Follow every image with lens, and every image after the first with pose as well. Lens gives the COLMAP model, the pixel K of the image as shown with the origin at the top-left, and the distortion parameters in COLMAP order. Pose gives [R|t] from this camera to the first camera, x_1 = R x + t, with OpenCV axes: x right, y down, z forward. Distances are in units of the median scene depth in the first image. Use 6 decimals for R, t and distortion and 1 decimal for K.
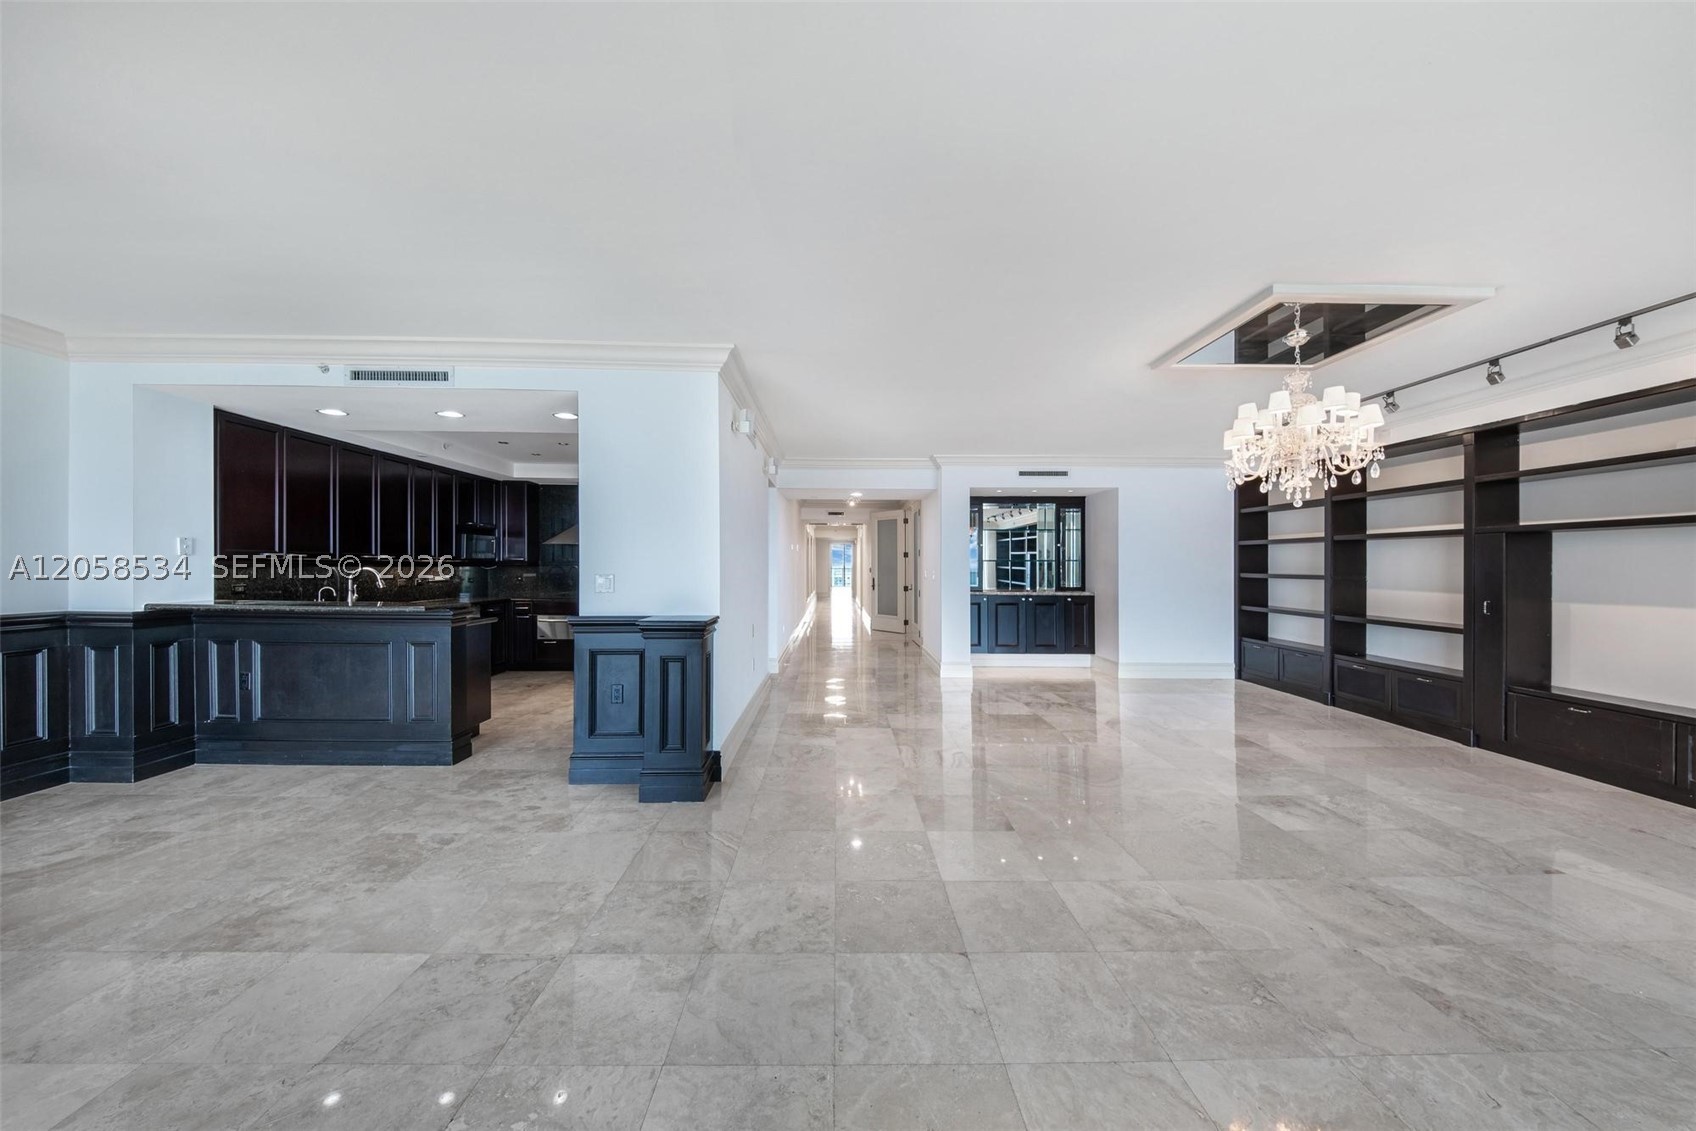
lens RADIAL K [[578.4, 0, 846.2], [0, 578.4, 571.0], [0, 0, 1]] dist [0.009401, -0.003061]
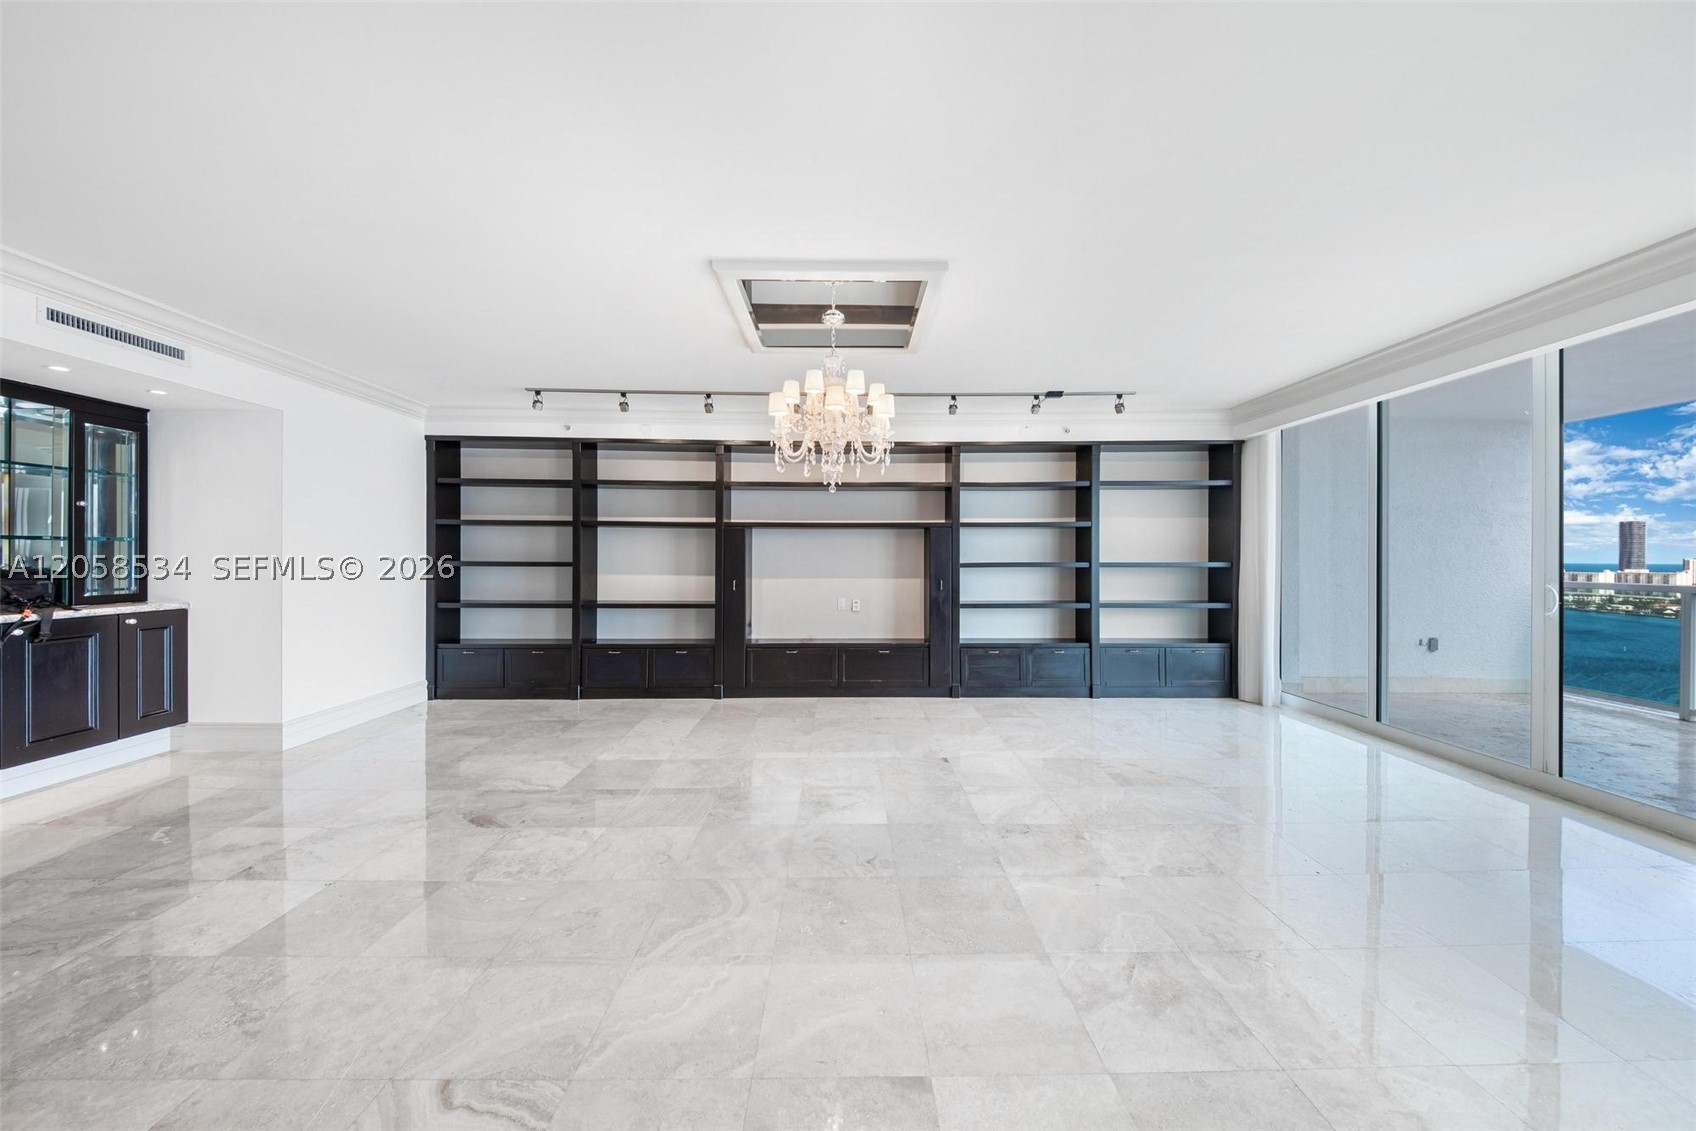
lens RADIAL K [[578.4, 0, 846.6], [0, 578.4, 557.5], [0, 0, 1]] dist [0.009401, -0.003061]
pose [[0.002727, -0.008384, 0.999961, -0.112598], [0.005715, 0.999949, 0.008368, -0.005435], [-0.999980, 0.005691, 0.002774, 0.564468]]
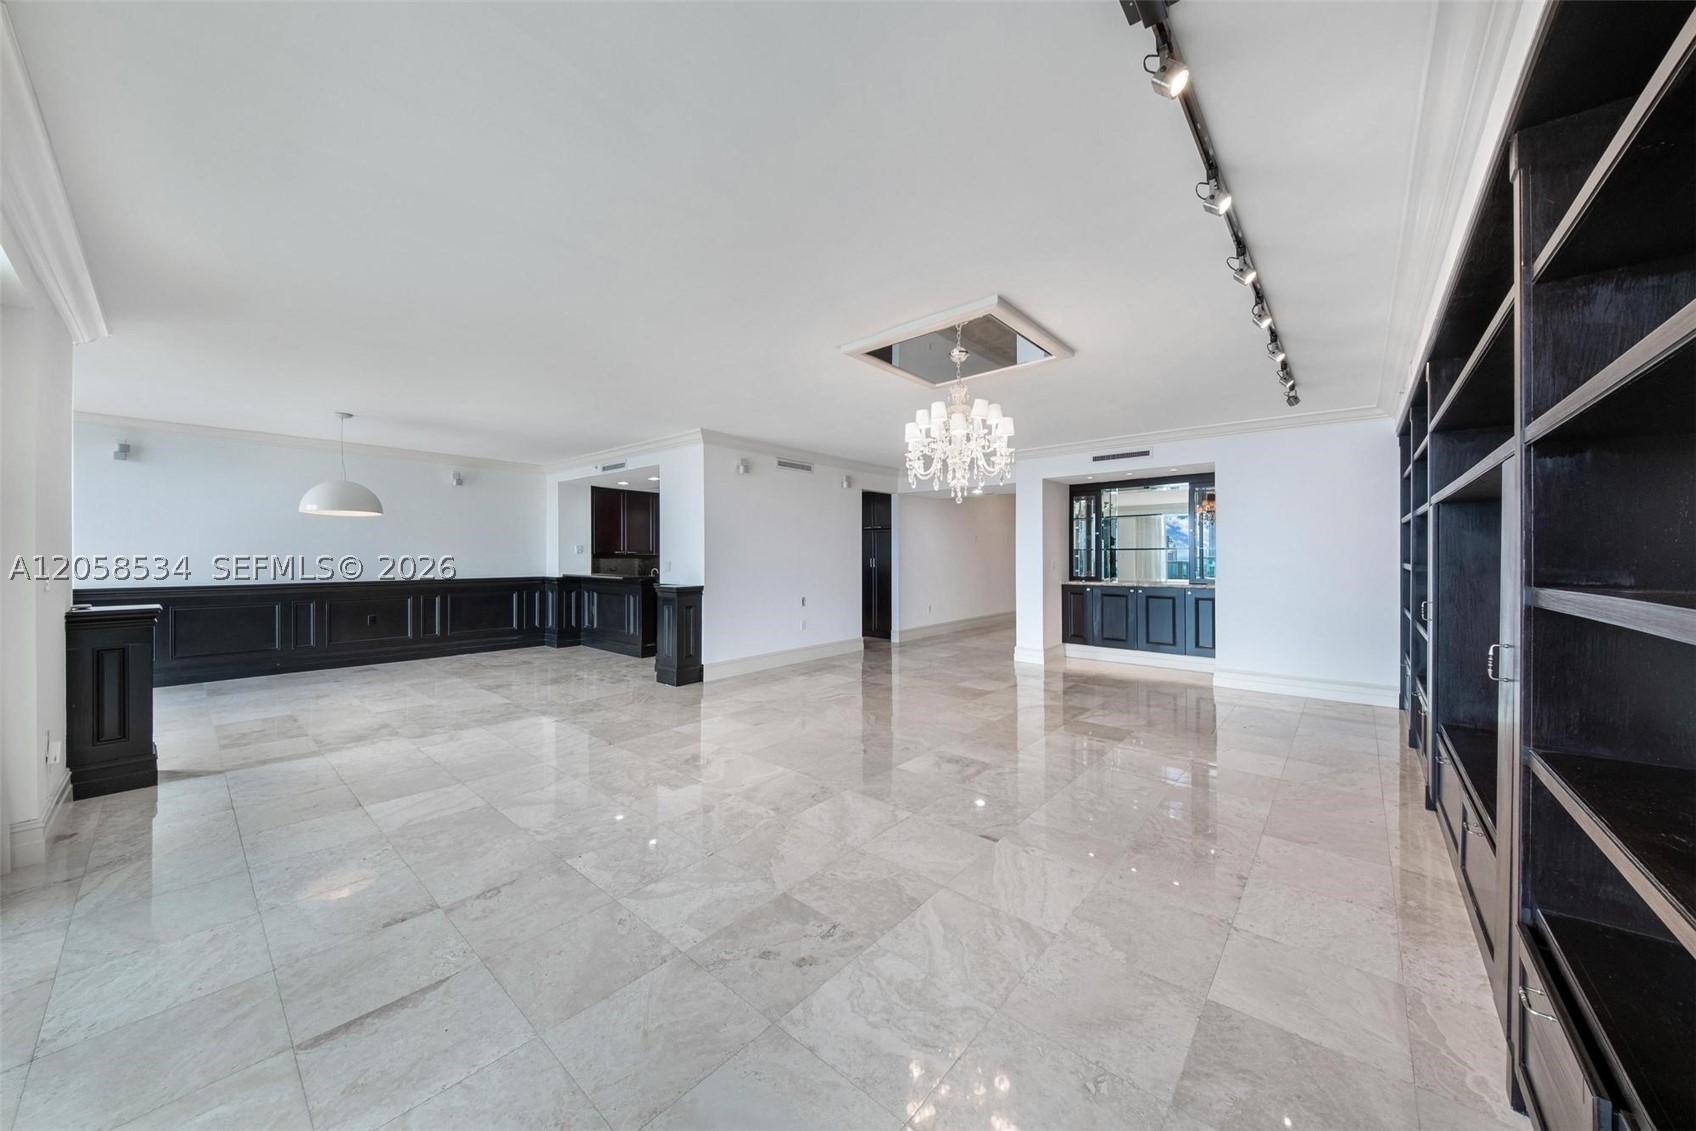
lens RADIAL K [[578.4, 0, 843.8], [0, 578.4, 549.6], [0, 0, 1]] dist [0.009401, -0.003061]
pose [[0.743804, -0.011781, -0.668294, 0.792792], [-0.000409, 0.999836, -0.018081, 0.000131], [0.668398, 0.013722, 0.743677, 0.003027]]
